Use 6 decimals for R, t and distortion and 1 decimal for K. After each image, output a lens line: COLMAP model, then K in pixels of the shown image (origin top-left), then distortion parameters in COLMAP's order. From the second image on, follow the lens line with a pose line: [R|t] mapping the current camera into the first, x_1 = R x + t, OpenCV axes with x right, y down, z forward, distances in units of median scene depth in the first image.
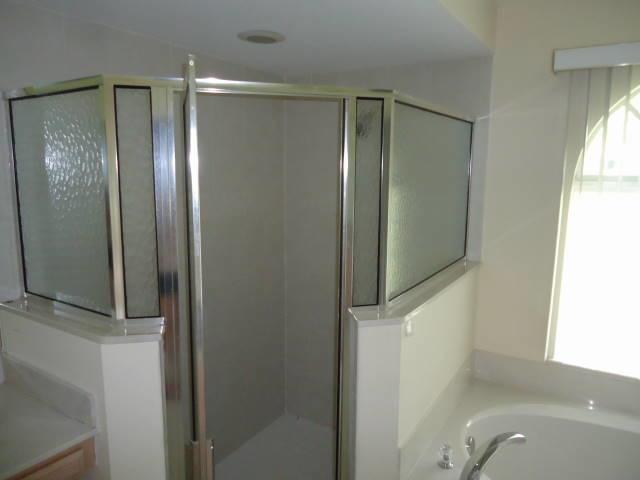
lens RADIAL K [[467.3, 0, 325.2], [0, 467.3, 242.9], [0, 0, 1]] dist [-0.017221, 0.023763]
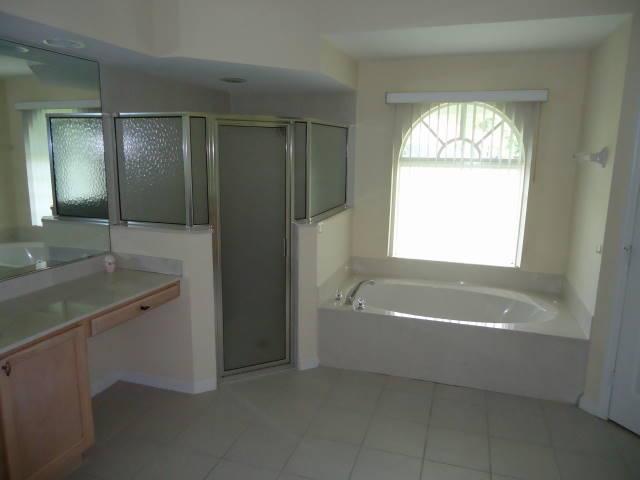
lens RADIAL K [[467.3, 0, 319.3], [0, 467.3, 232.8], [0, 0, 1]] dist [-0.017221, 0.023763]
pose [[0.972998, -0.035007, 0.228144, -0.243383], [0.031169, 0.999306, 0.020407, 0.120215], [-0.228700, -0.012744, 0.973414, -0.836889]]
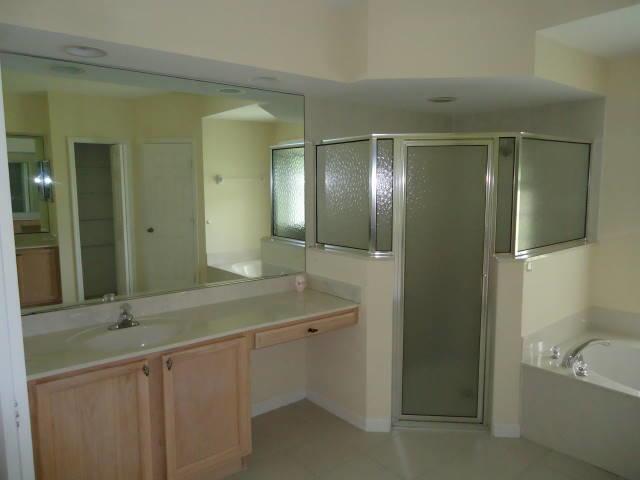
lens RADIAL K [[467.3, 0, 318.7], [0, 467.3, 235.0], [0, 0, 1]] dist [-0.017221, 0.023763]
pose [[0.944424, 0.021337, -0.328036, 0.004100], [-0.038040, 0.998281, -0.044584, 0.133884], [0.326521, 0.054585, 0.943612, -0.697054]]
